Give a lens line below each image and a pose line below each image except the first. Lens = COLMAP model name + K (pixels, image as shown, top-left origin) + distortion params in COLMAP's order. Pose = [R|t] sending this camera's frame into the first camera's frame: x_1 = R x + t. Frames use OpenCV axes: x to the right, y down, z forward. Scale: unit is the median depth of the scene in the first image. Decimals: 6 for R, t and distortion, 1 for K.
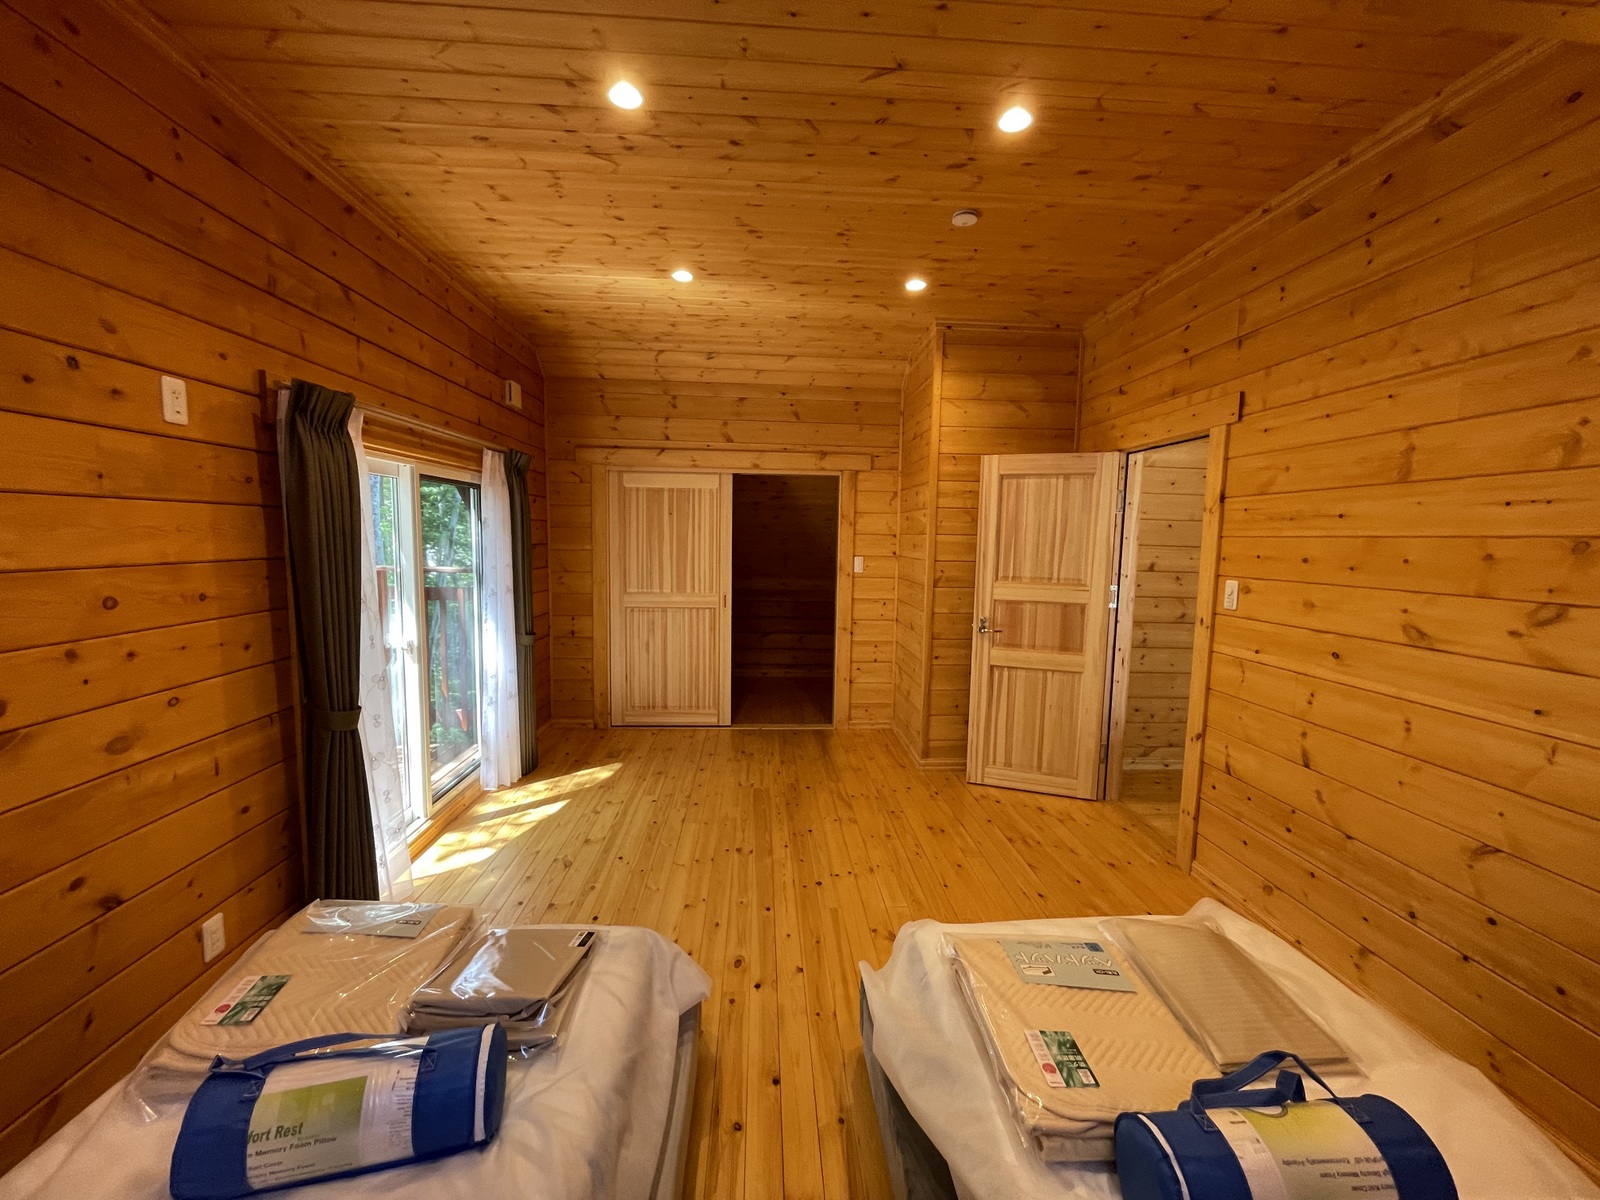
lens RADIAL K [[649.8, 0, 803.6], [0, 649.8, 601.6], [0, 0, 1]] dist [-0.002966, -0.000443]
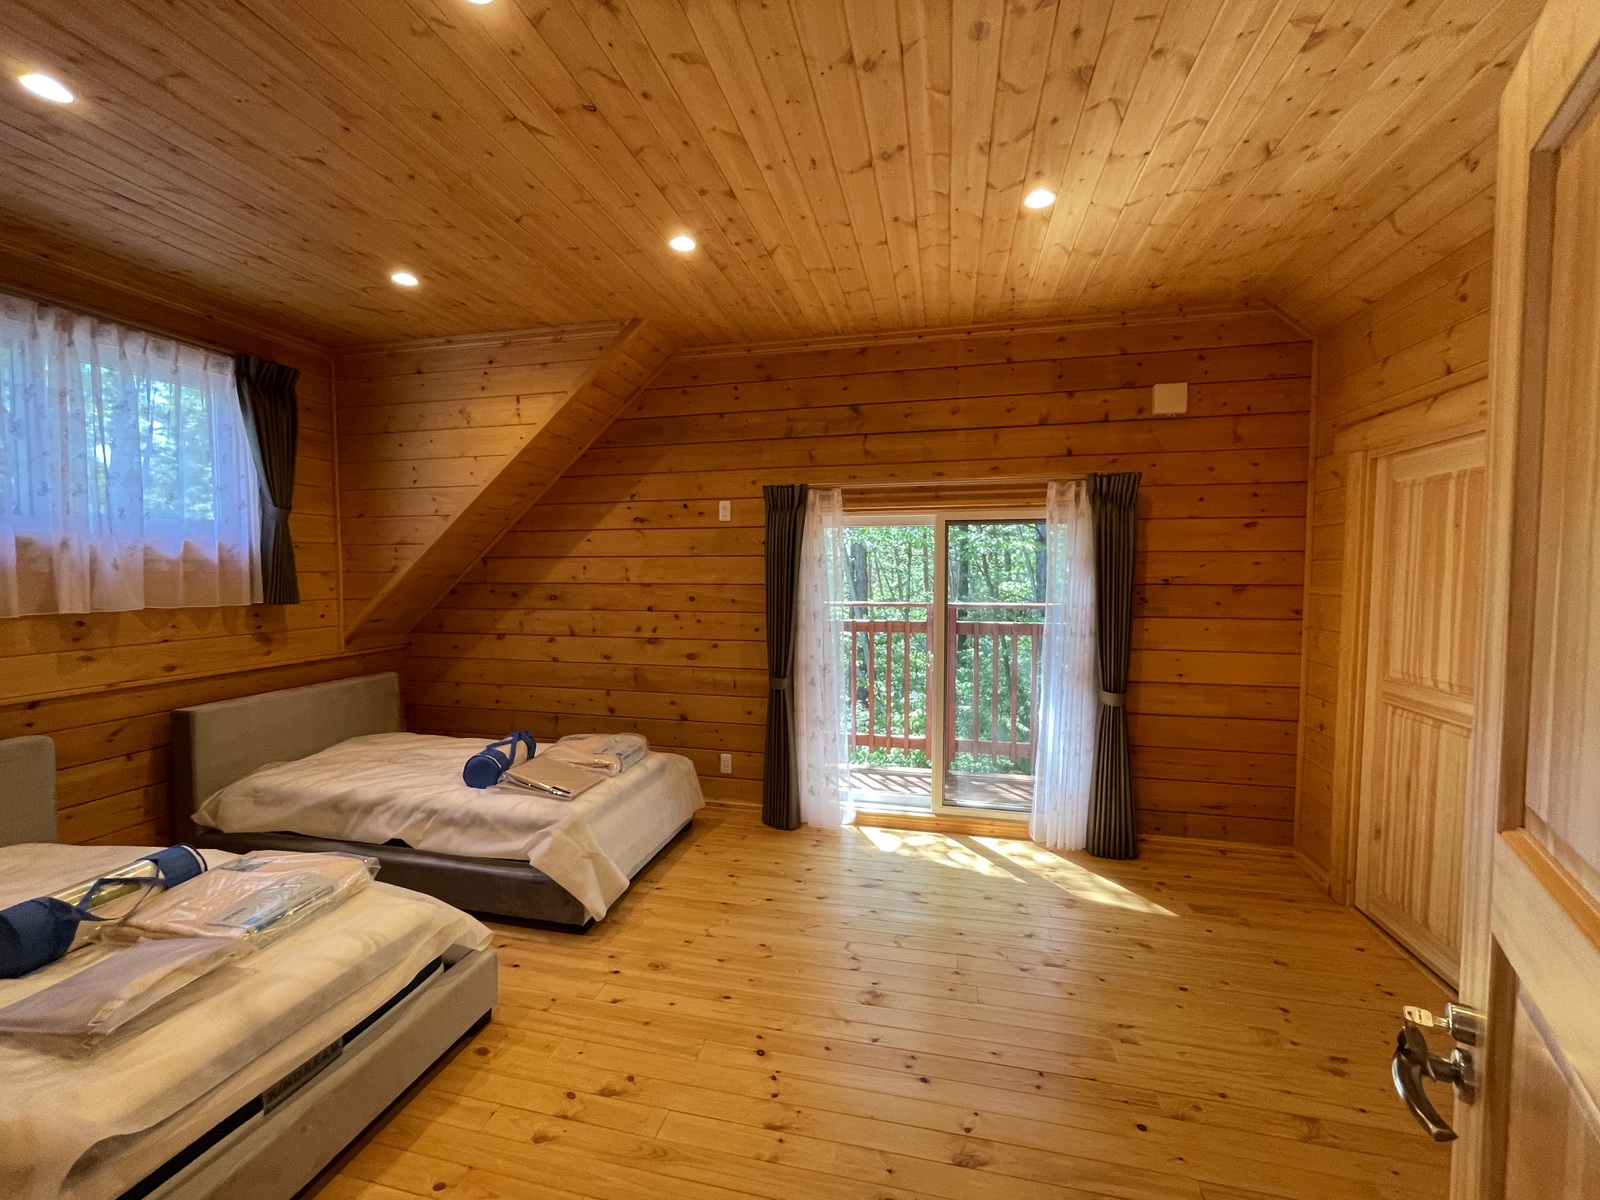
lens RADIAL K [[649.8, 0, 801.5], [0, 649.8, 602.9], [0, 0, 1]] dist [-0.002966, -0.000443]
pose [[-0.286567, 0.034768, -0.957429, 0.736773], [-0.101582, 0.992605, 0.066450, -0.116826], [0.952660, 0.116300, -0.280916, 1.292816]]
